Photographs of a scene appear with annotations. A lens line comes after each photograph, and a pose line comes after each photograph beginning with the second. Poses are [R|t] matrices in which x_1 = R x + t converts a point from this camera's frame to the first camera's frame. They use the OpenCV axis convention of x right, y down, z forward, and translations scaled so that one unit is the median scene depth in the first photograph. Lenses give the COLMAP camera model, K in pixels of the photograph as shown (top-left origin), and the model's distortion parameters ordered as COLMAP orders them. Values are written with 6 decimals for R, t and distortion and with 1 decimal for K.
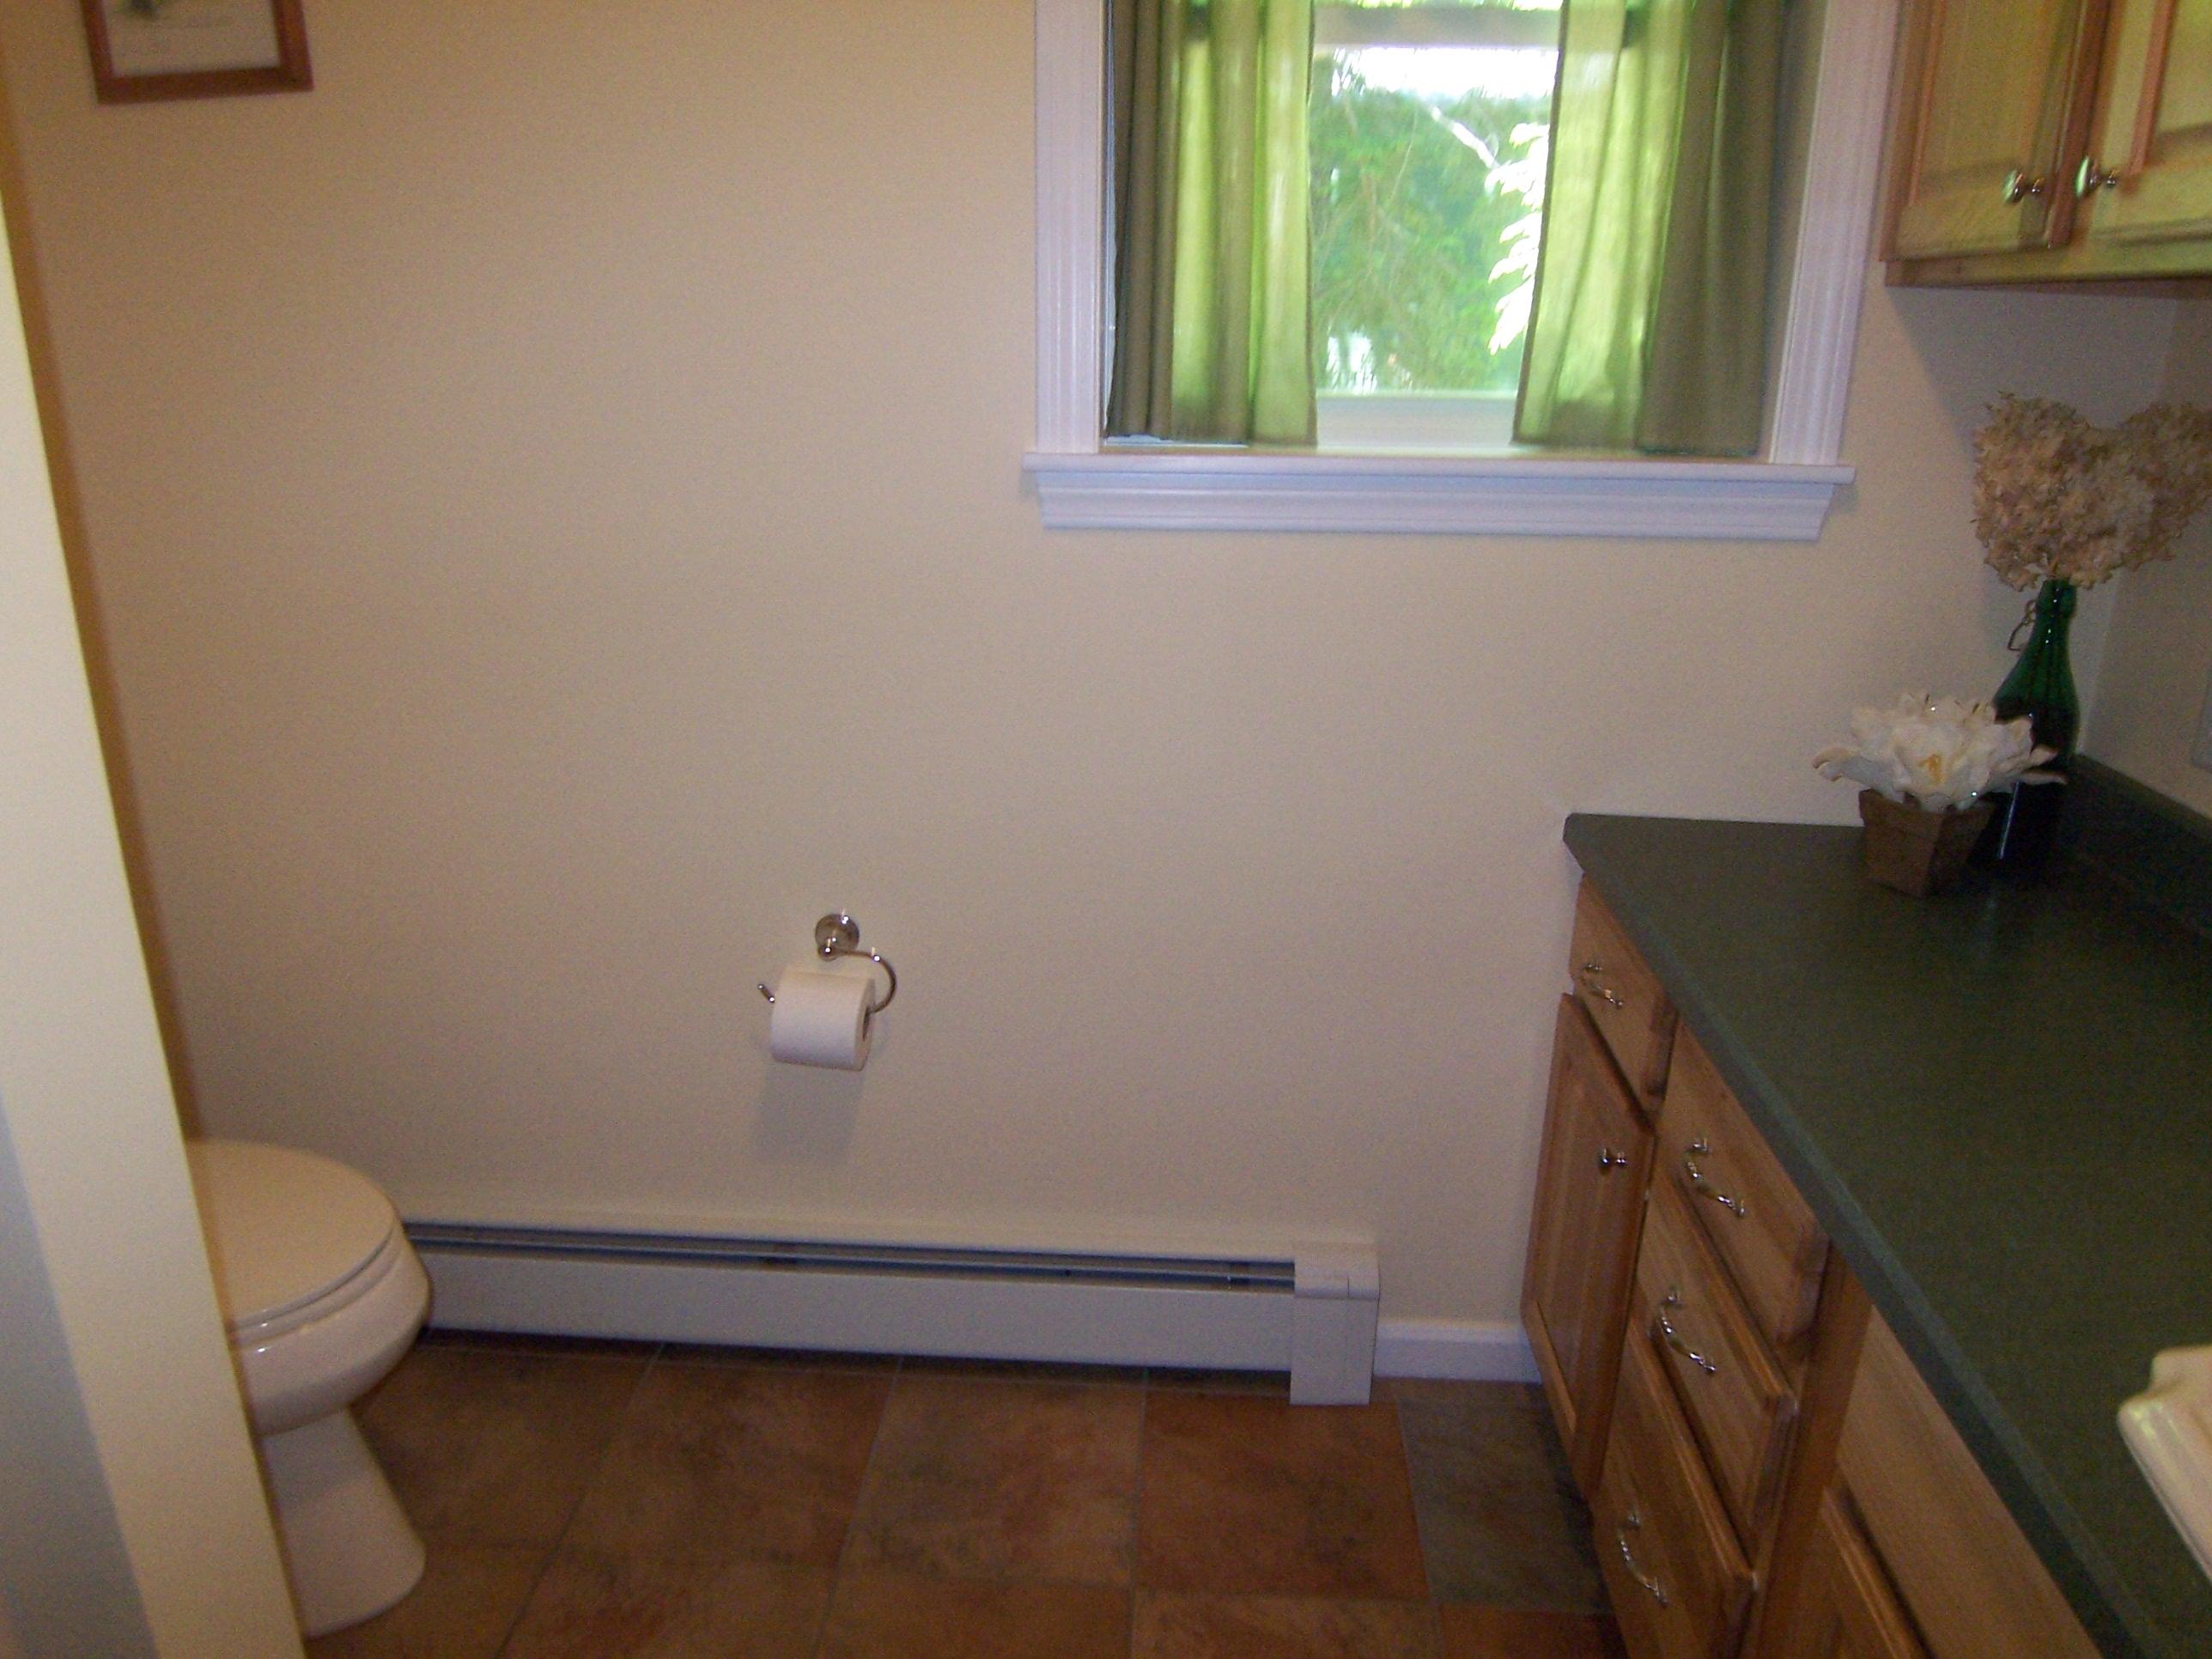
lens RADIAL K [[1502.6, 0, 1113.6], [0, 1502.6, 840.8], [0, 0, 1]] dist [-0.028628, -0.028409]
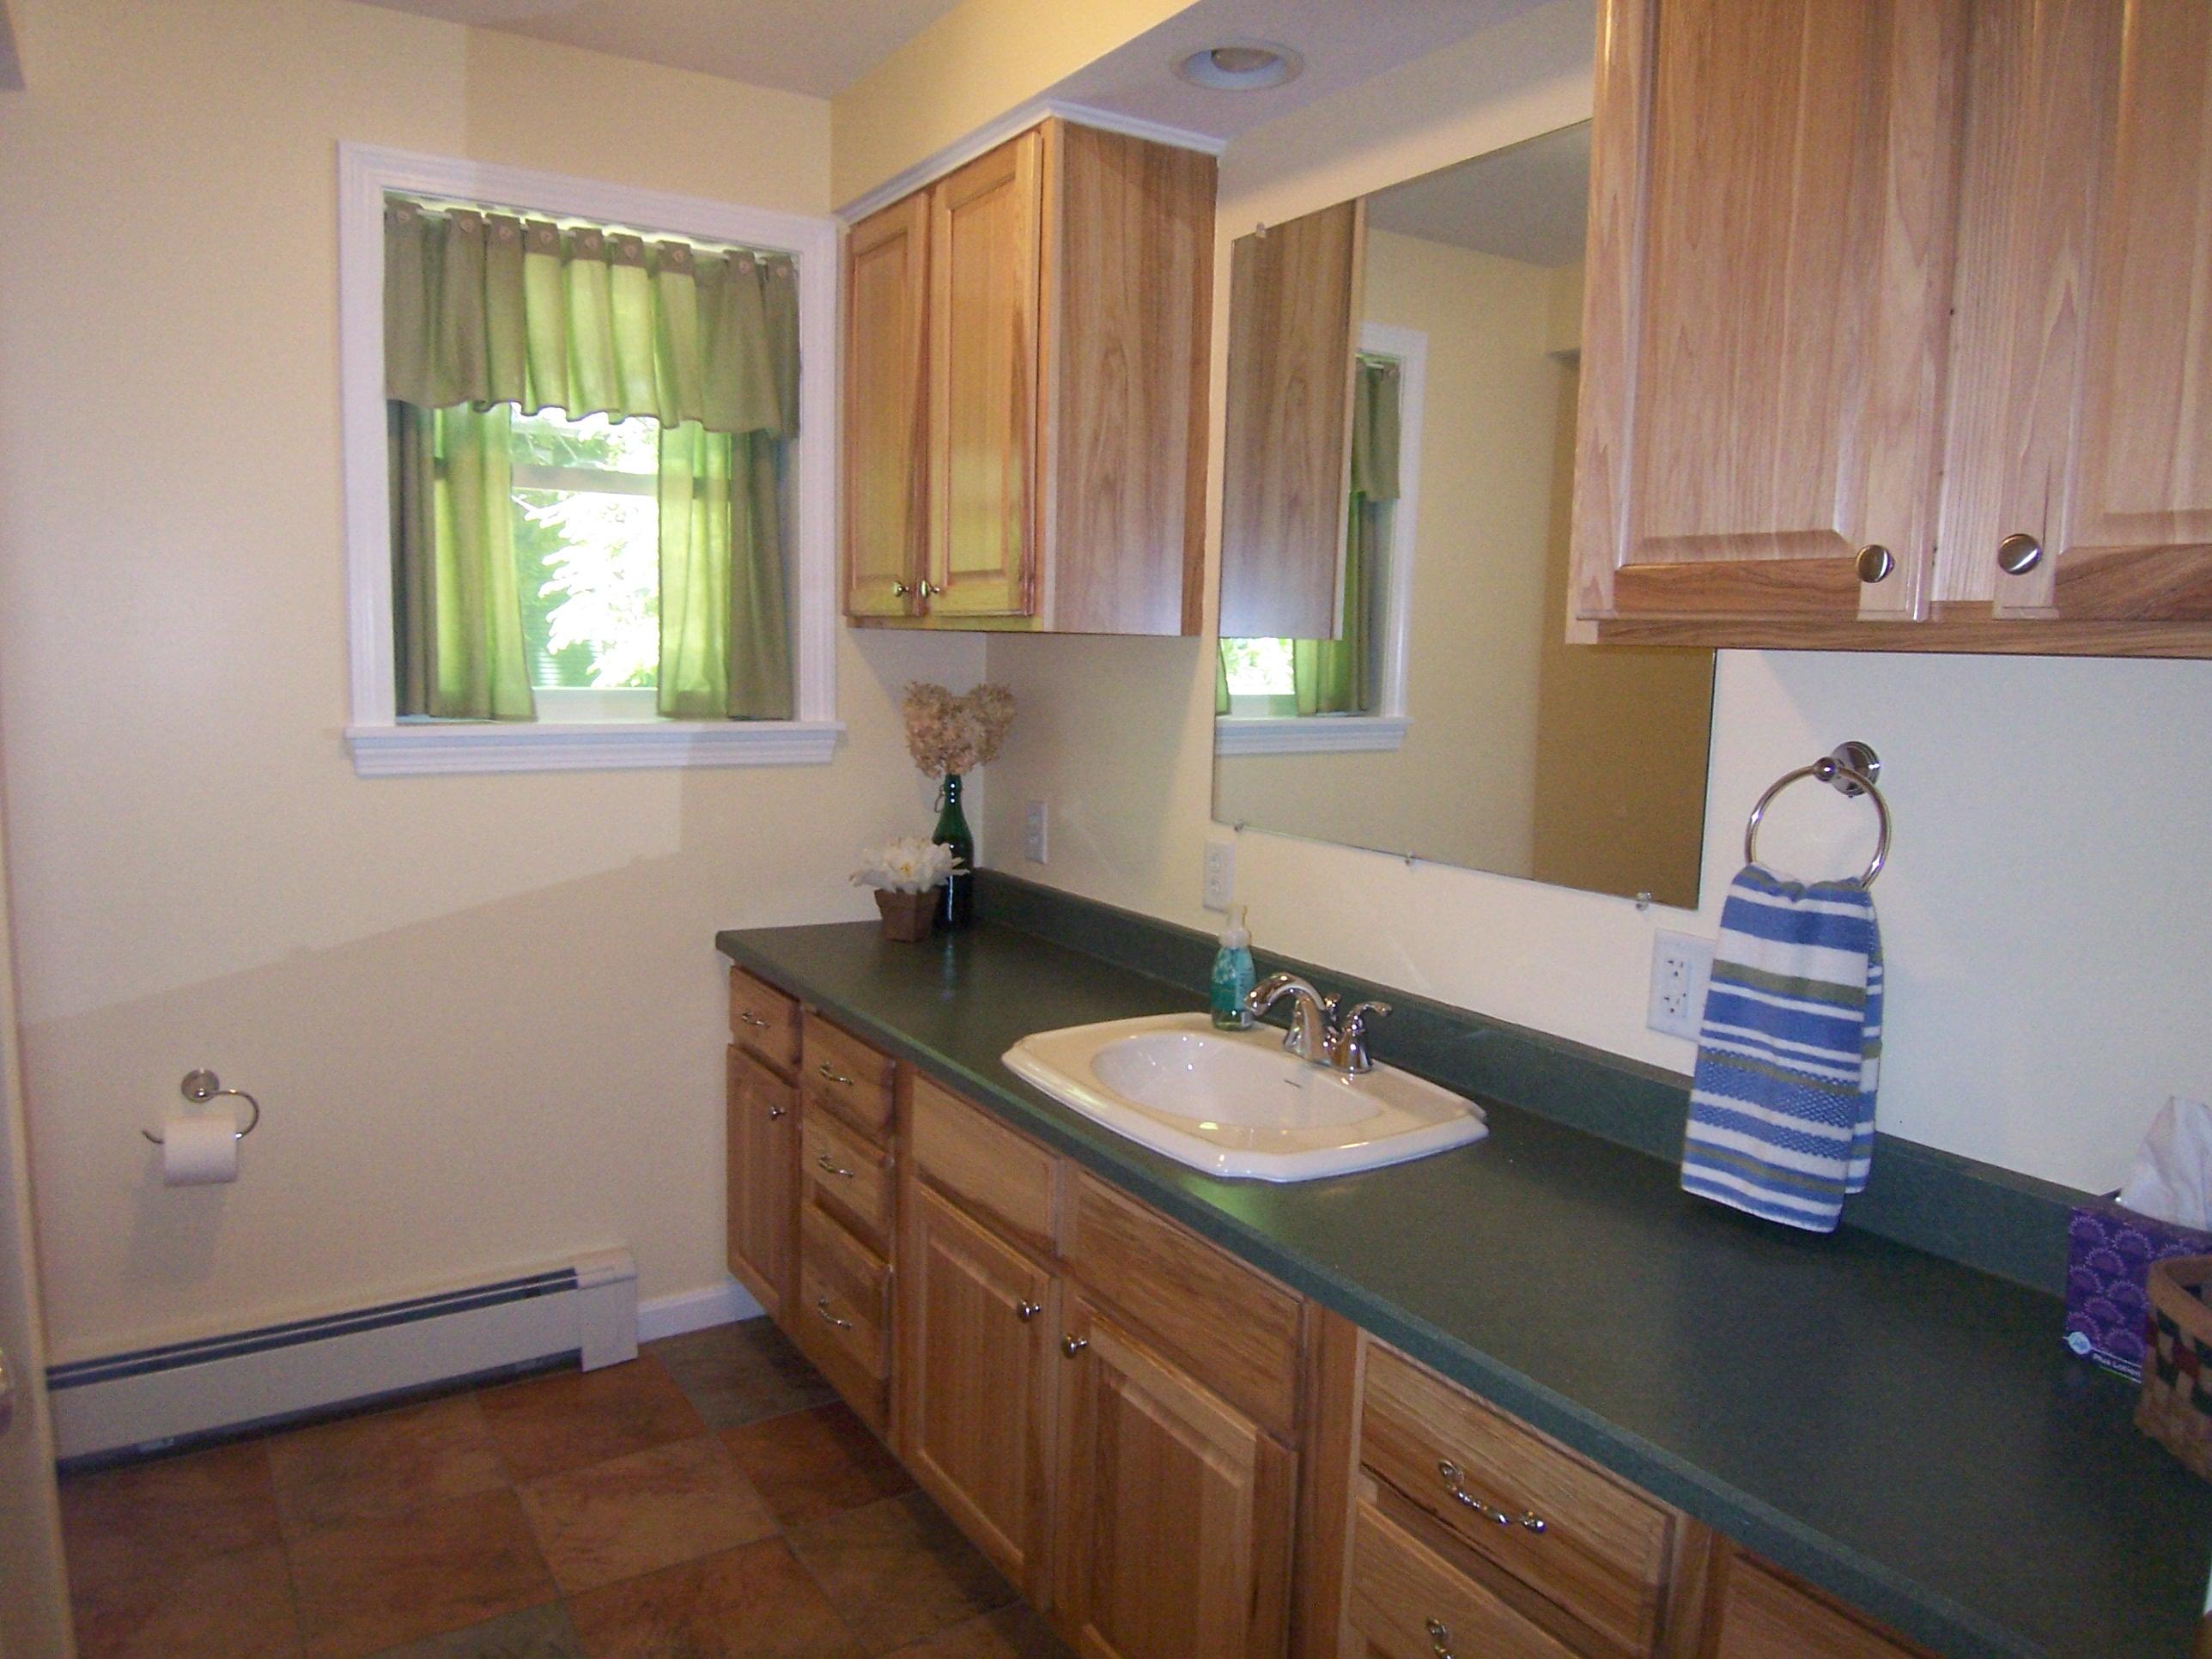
lens RADIAL K [[1488.6, 0, 1102.5], [0, 1488.6, 839.5], [0, 0, 1]] dist [0.004085, -0.071474]
pose [[0.809984, -0.069527, 0.582315, -0.327871], [0.175967, 0.976008, -0.128232, 0.182425], [-0.559429, 0.206334, 0.802786, -0.630446]]
